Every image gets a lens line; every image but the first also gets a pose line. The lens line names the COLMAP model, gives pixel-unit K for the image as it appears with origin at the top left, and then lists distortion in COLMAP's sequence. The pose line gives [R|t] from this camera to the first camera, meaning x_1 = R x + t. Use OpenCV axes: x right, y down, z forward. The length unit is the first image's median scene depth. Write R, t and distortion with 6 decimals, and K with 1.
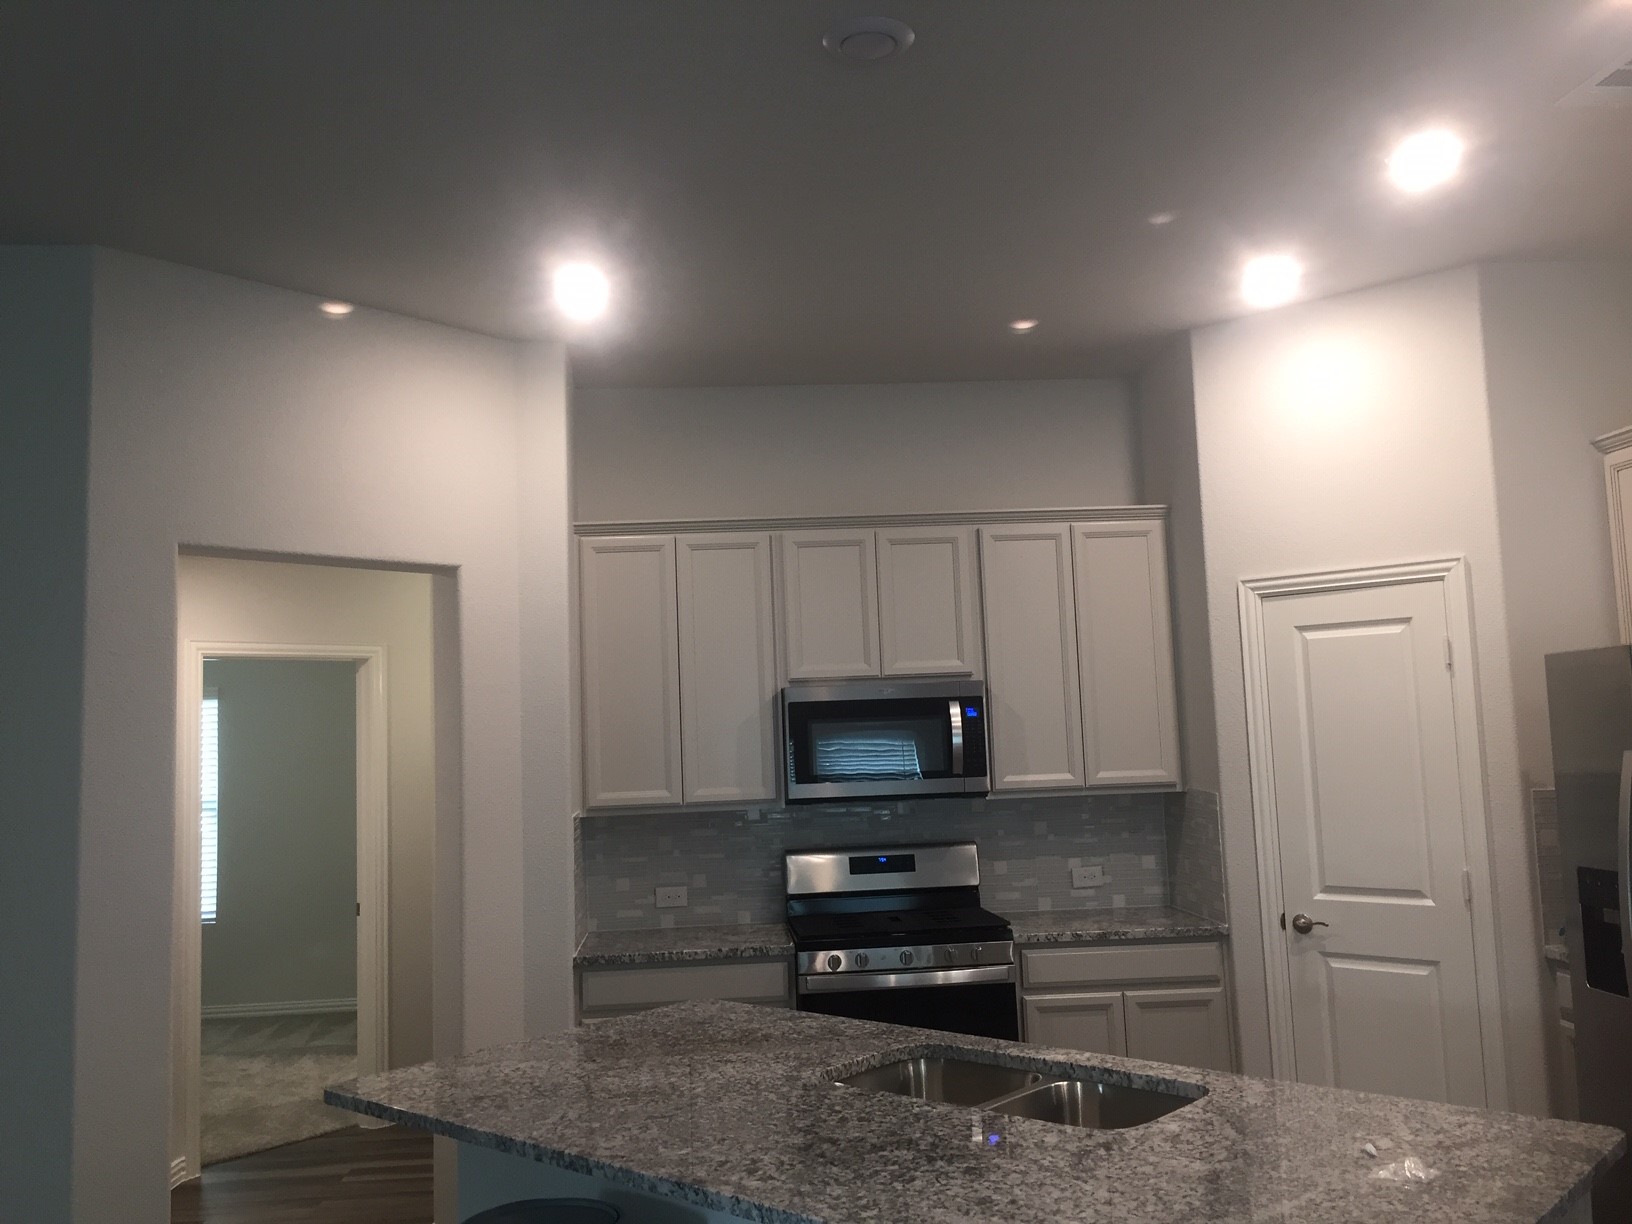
lens RADIAL K [[1399.0, 0, 808.8], [0, 1399.0, 604.4], [0, 0, 1]] dist [0.059266, -0.070400]
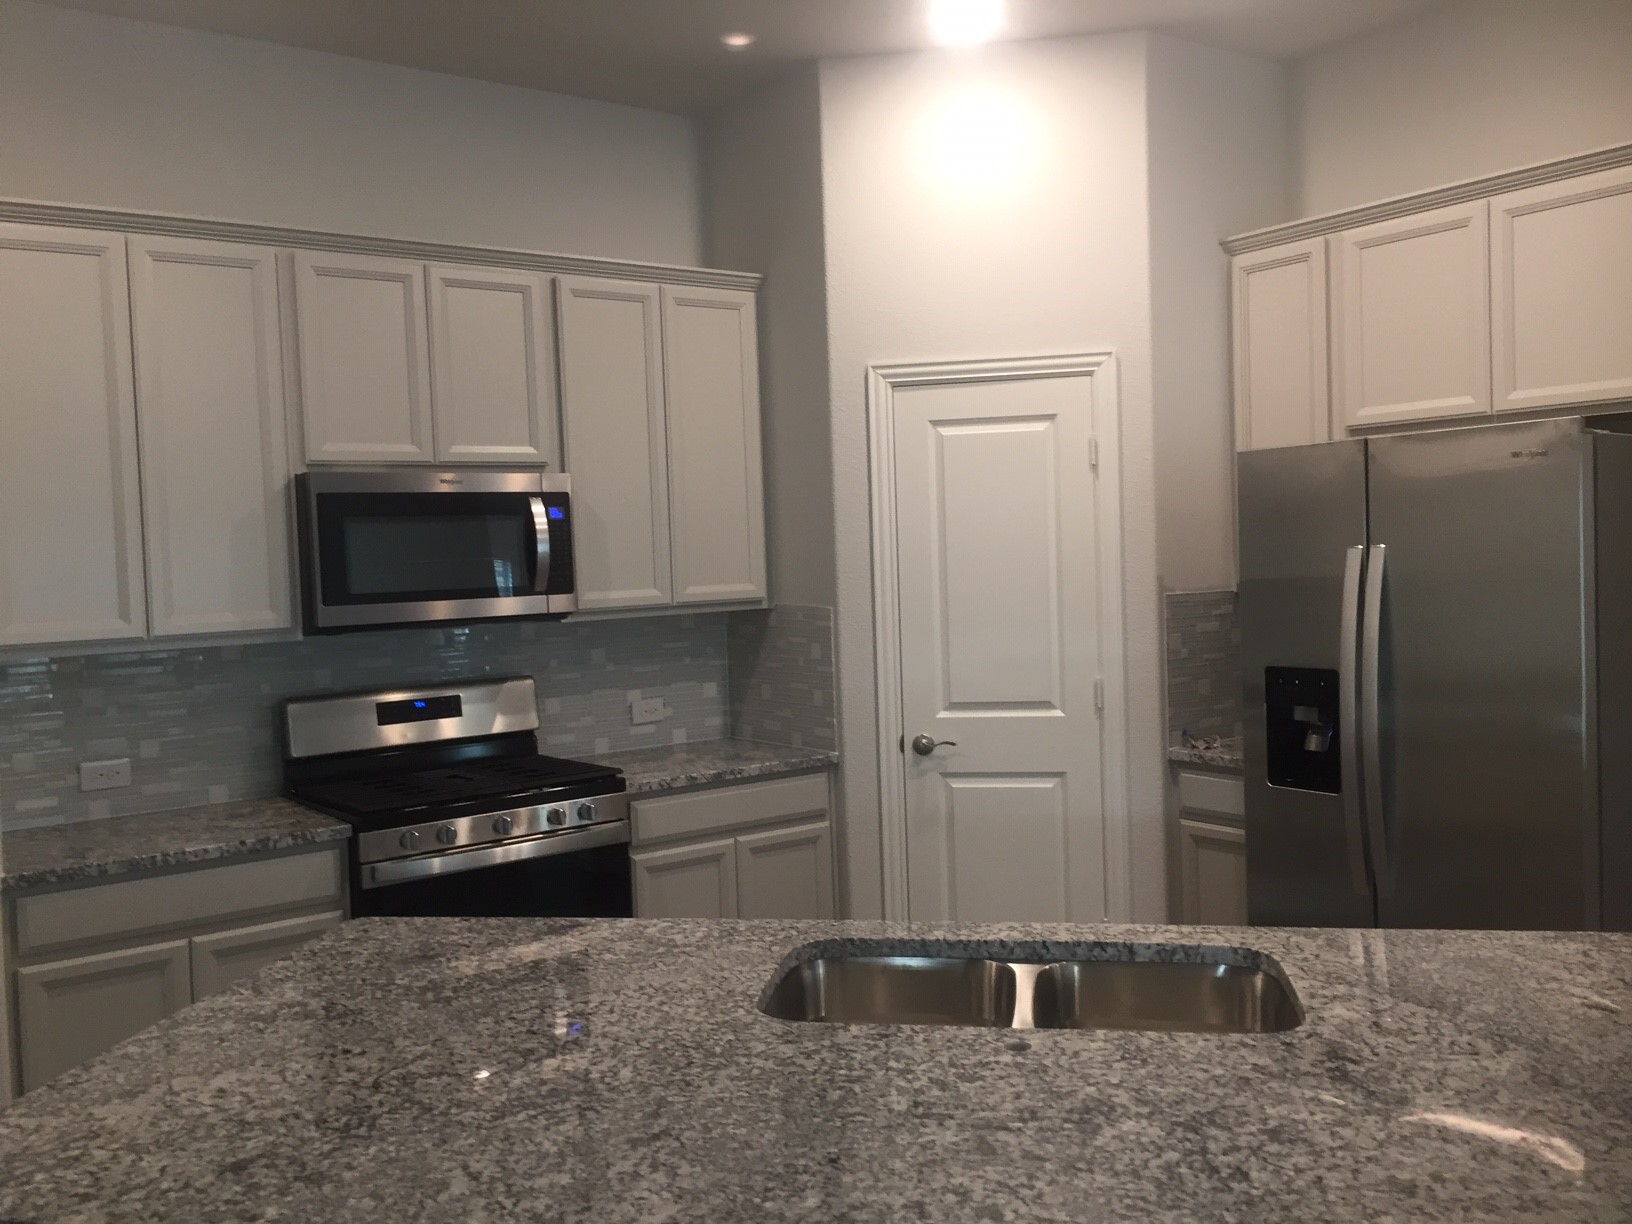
lens RADIAL K [[1399.0, 0, 808.8], [0, 1399.0, 604.4], [0, 0, 1]] dist [0.059266, -0.070400]
pose [[0.846689, -0.015119, 0.531873, -0.191755], [-0.045127, 0.993954, 0.100093, 0.044944], [-0.530170, -0.108750, 0.840888, 0.268613]]
